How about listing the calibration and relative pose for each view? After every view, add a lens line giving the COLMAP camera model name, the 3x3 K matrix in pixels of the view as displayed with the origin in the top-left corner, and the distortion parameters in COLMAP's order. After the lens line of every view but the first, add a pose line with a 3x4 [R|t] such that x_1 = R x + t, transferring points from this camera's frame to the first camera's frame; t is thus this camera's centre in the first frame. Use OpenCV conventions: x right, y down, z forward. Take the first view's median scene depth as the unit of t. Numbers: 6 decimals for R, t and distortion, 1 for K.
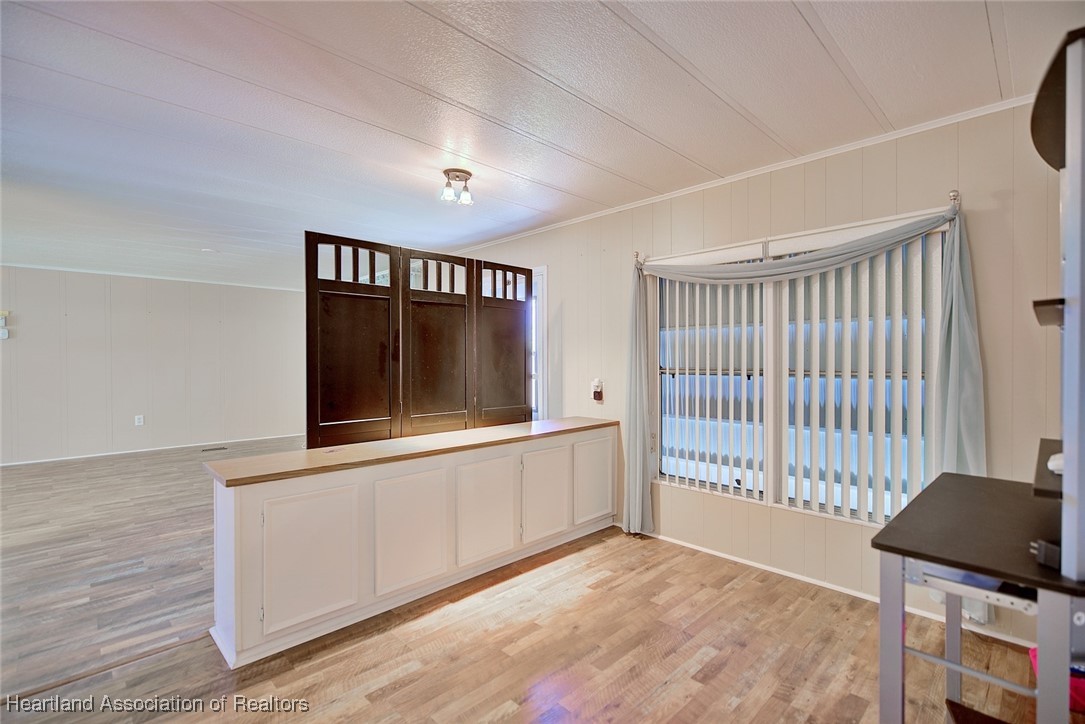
lens RADIAL K [[498.4, 0, 544.1], [0, 498.4, 364.4], [0, 0, 1]] dist [-0.004953, -0.001095]
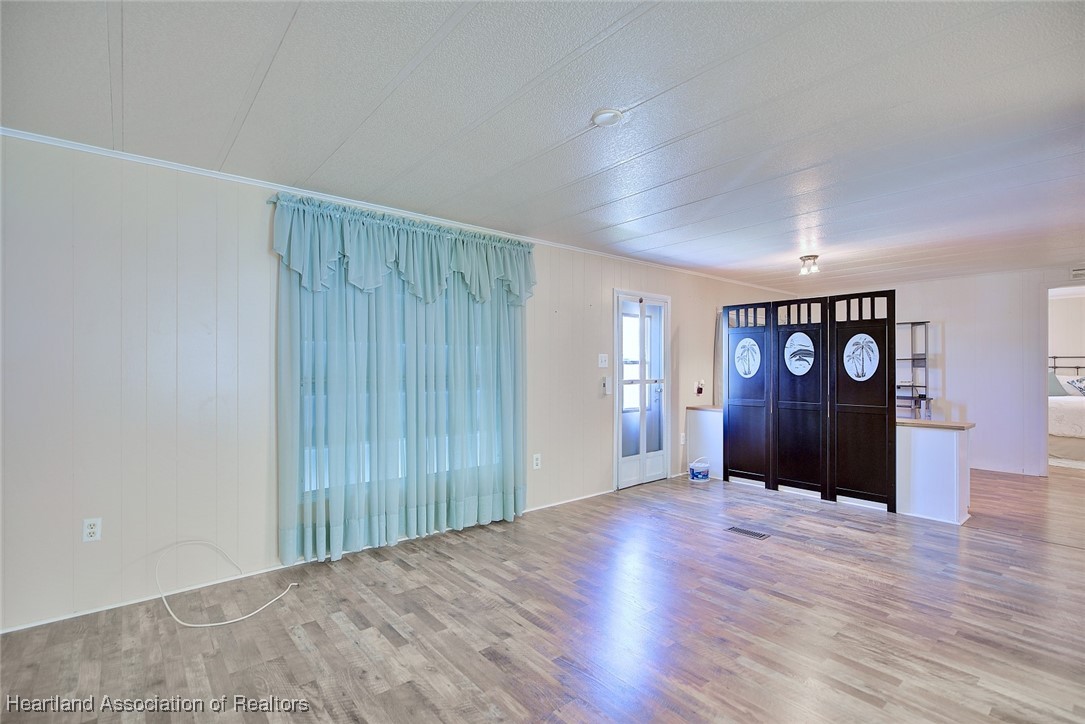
lens RADIAL K [[498.4, 0, 547.0], [0, 498.4, 367.9], [0, 0, 1]] dist [-0.004953, -0.001095]
pose [[0.070072, -0.002077, 0.997540, -1.832688], [0.005550, 0.999983, 0.001692, -0.017121], [-0.997526, 0.005418, 0.070082, 1.696784]]
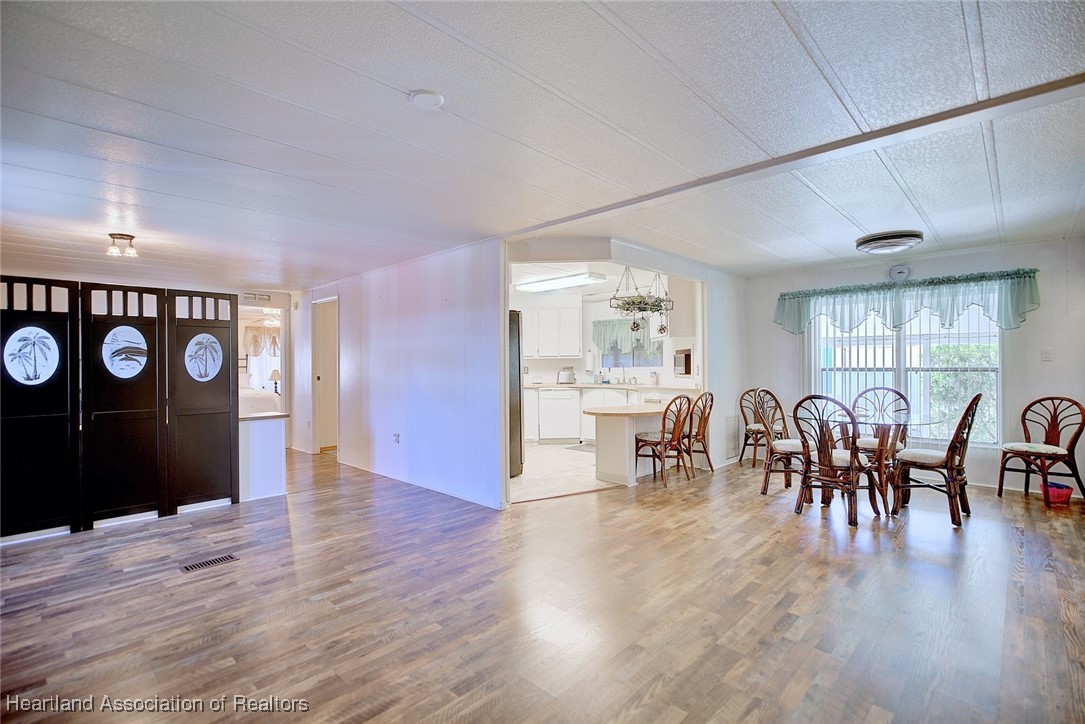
lens RADIAL K [[498.4, 0, 540.6], [0, 498.4, 364.0], [0, 0, 1]] dist [-0.004953, -0.001095]
pose [[-0.999514, 0.007109, -0.030348, -1.246724], [0.006890, 0.999950, 0.007311, -0.025444], [0.030399, 0.007099, -0.999513, 2.339757]]
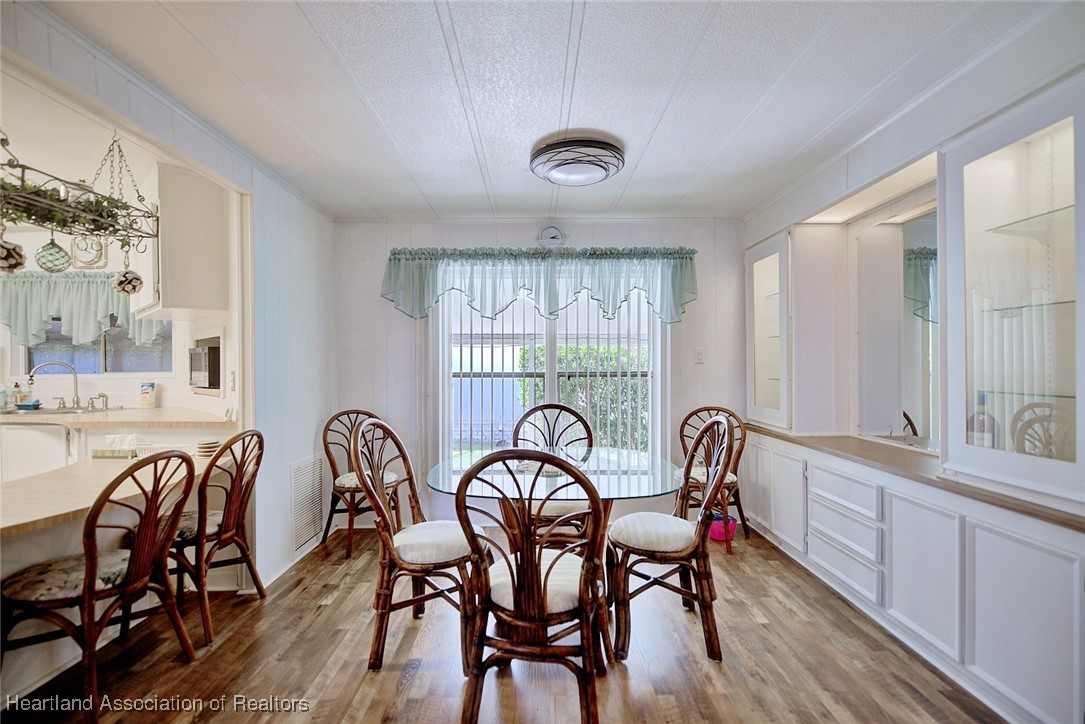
lens RADIAL K [[498.4, 0, 544.4], [0, 498.4, 365.9], [0, 0, 1]] dist [-0.004953, -0.001095]
pose [[-0.684889, 0.006567, -0.728618, -1.643215], [-0.000217, 0.999958, 0.009216, -0.018883], [0.728647, 0.006470, -0.684858, 1.468276]]
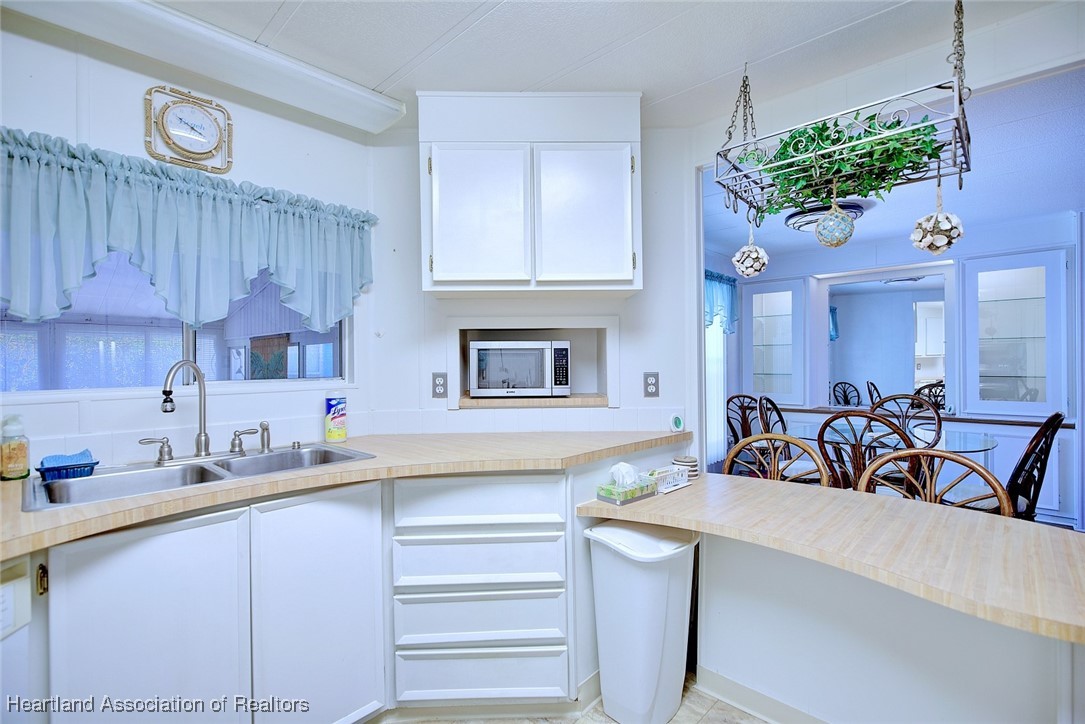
lens RADIAL K [[498.4, 0, 547.0], [0, 498.4, 362.5], [0, 0, 1]] dist [-0.004953, -0.001095]
pose [[0.044108, 0.003114, -0.999022, -1.163170], [-0.005132, 0.999983, 0.002890, -0.018323], [0.999014, 0.005000, 0.044123, 0.219961]]
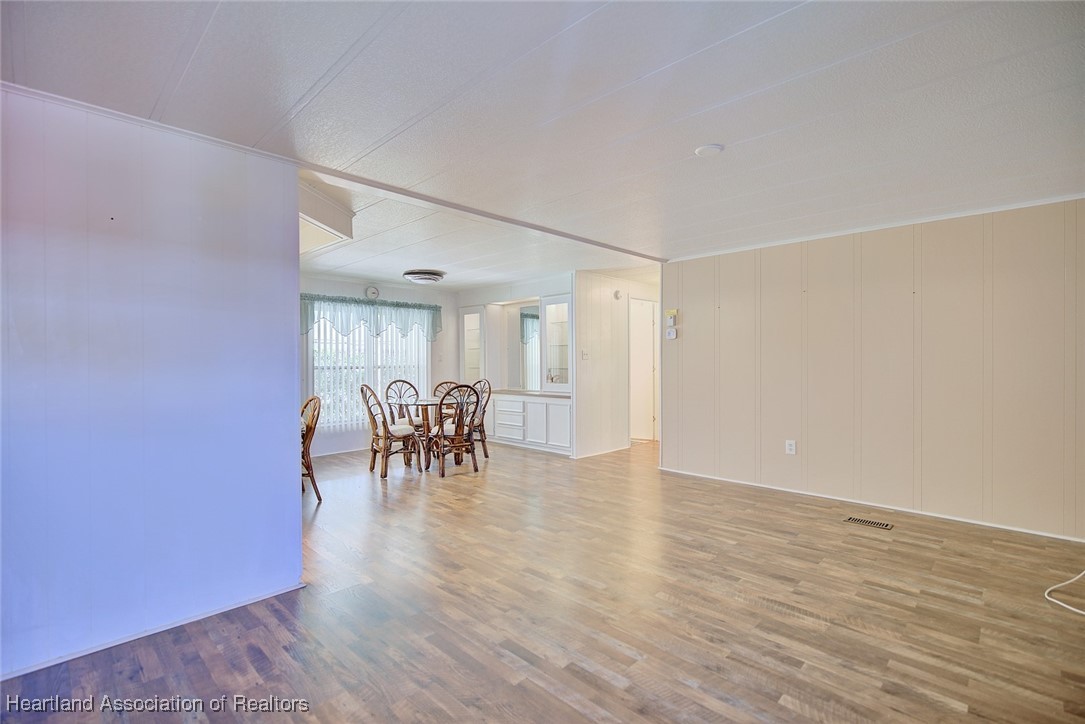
lens RADIAL K [[498.4, 0, 536.6], [0, 498.4, 359.9], [0, 0, 1]] dist [-0.004953, -0.001095]
pose [[0.016155, -0.001159, -0.999869, -0.260632], [-0.003295, 0.999994, -0.001212, -0.017433], [0.999864, 0.003314, 0.016151, 1.349832]]
